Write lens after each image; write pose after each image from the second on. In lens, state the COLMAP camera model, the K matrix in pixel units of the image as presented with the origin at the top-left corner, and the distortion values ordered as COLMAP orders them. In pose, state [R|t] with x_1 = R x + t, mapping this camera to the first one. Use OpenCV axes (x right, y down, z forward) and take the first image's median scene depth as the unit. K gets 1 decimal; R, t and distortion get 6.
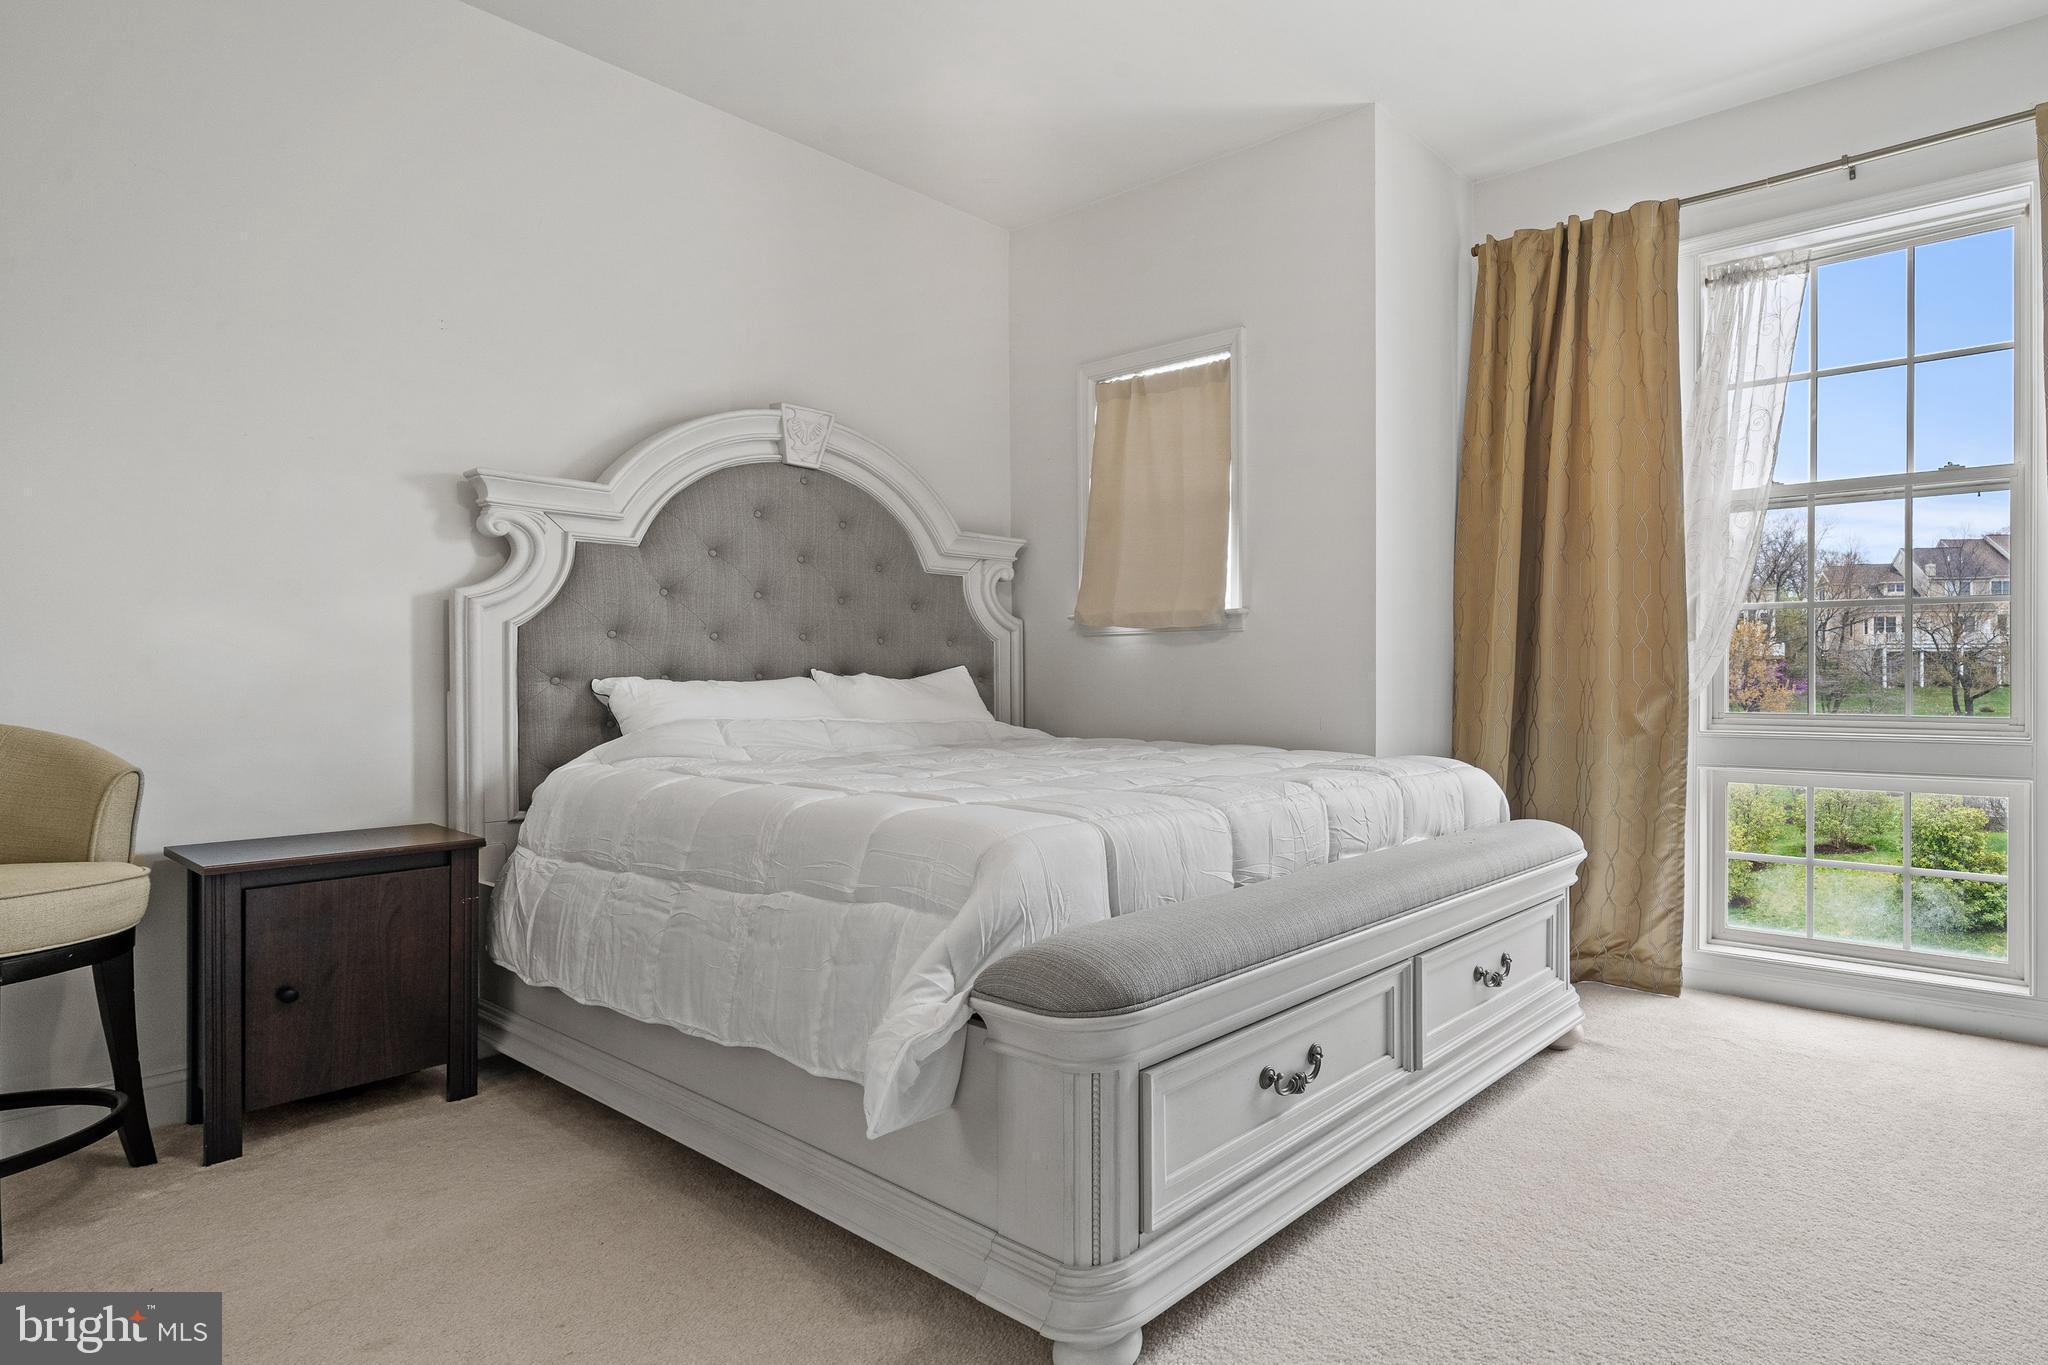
lens RADIAL K [[996.9, 0, 1033.9], [0, 996.9, 688.5], [0, 0, 1]] dist [-0.000842, 0.000078]
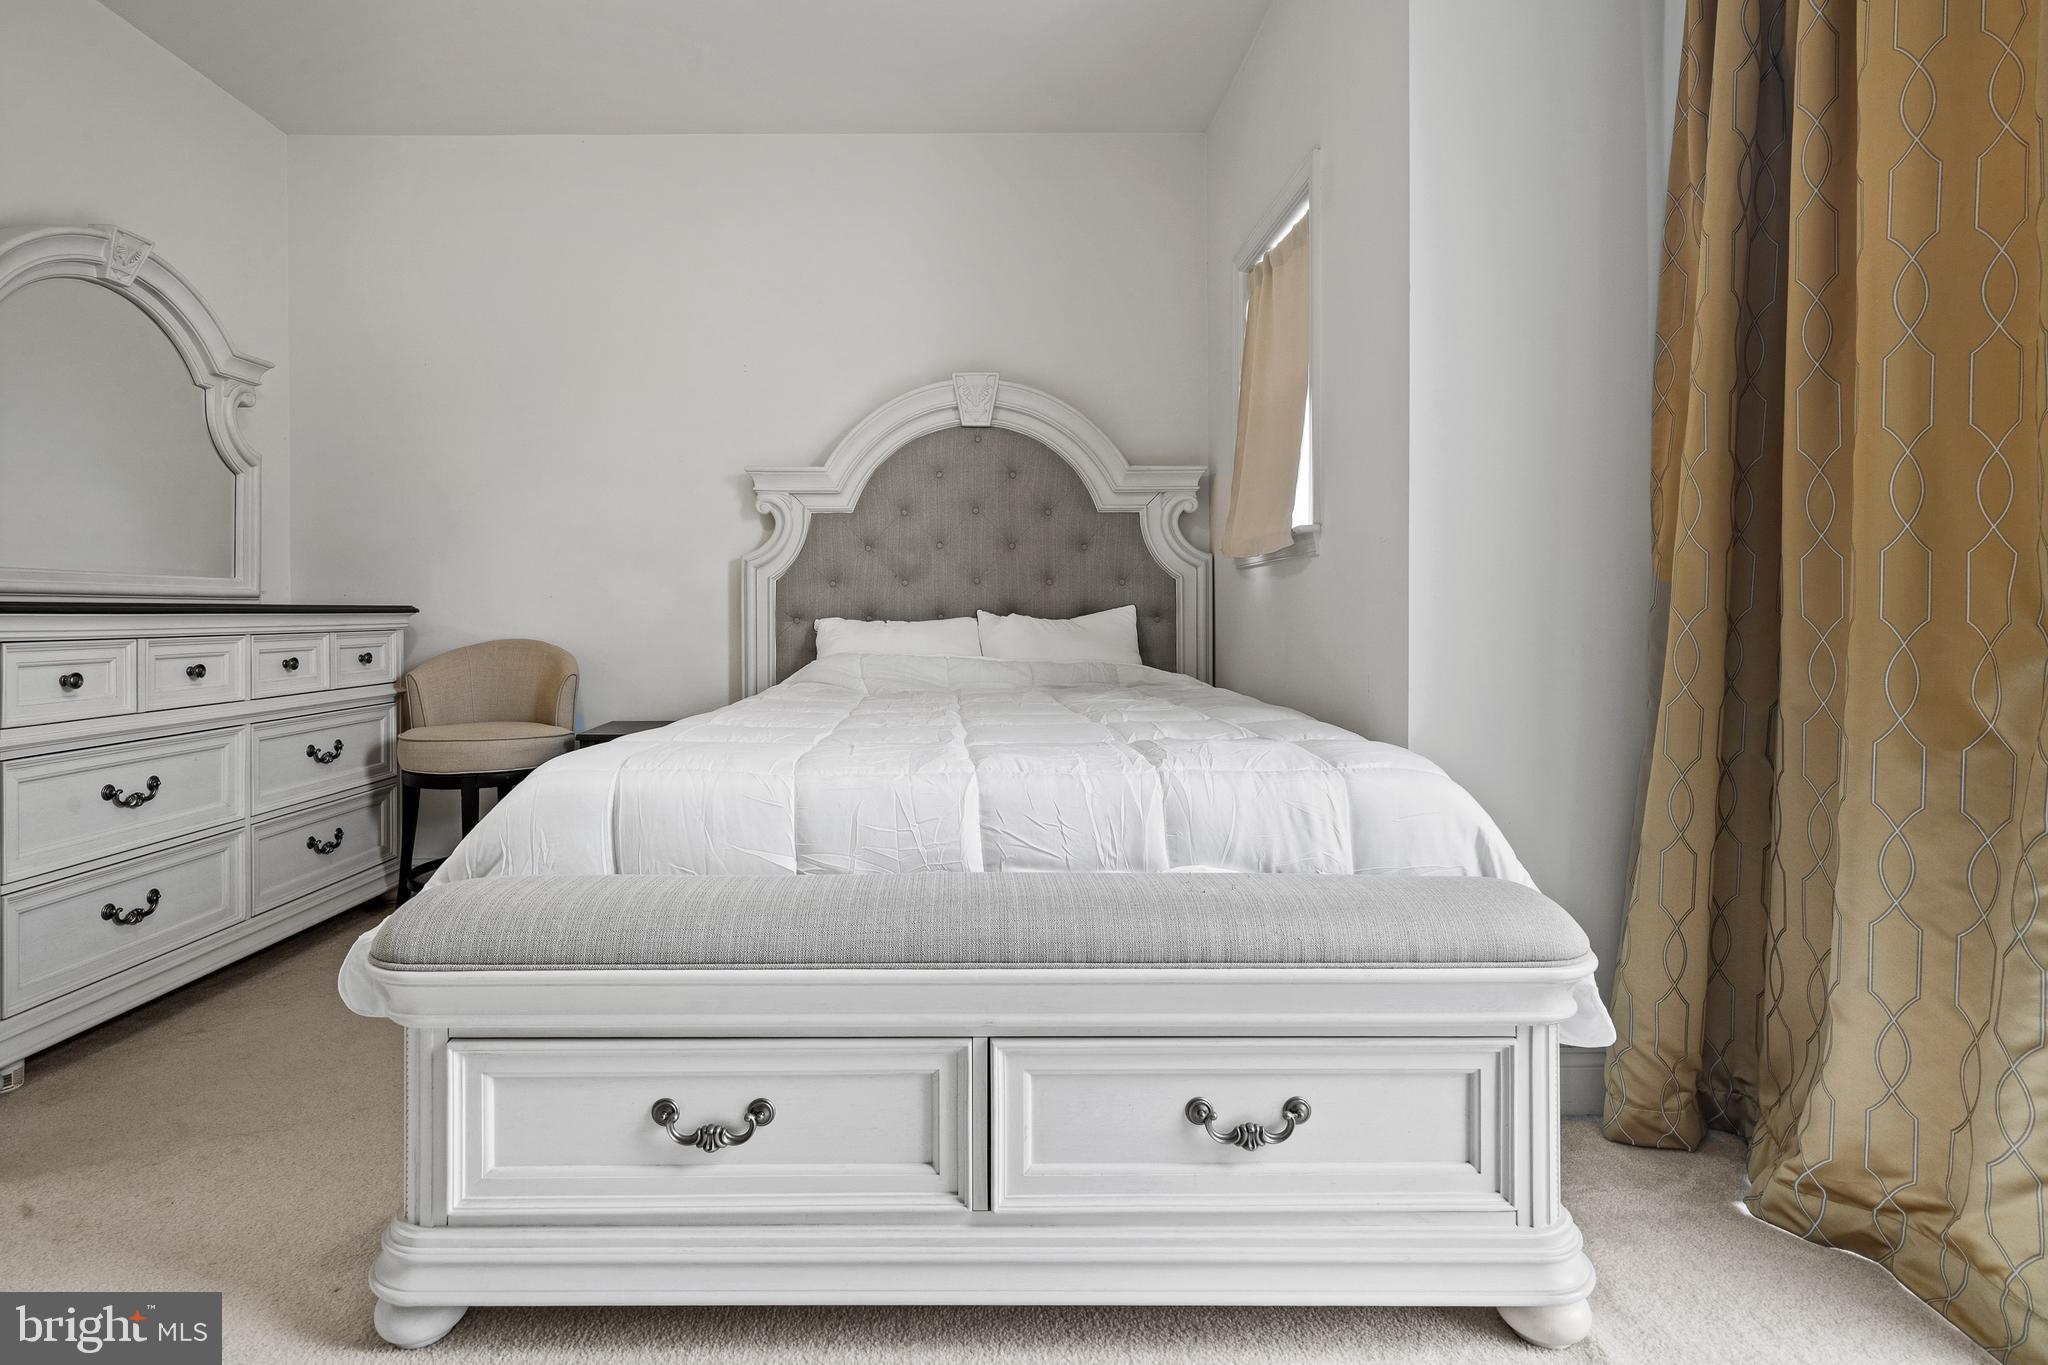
lens RADIAL K [[863.8, 0, 1020.2], [0, 863.8, 620.4], [0, 0, 1]] dist [0.000004, 0.000326]
pose [[0.708903, 0.001386, -0.705305, 0.509116], [-0.005756, 0.999976, -0.003821, -0.004949], [0.705283, 0.006769, 0.708894, 0.383225]]
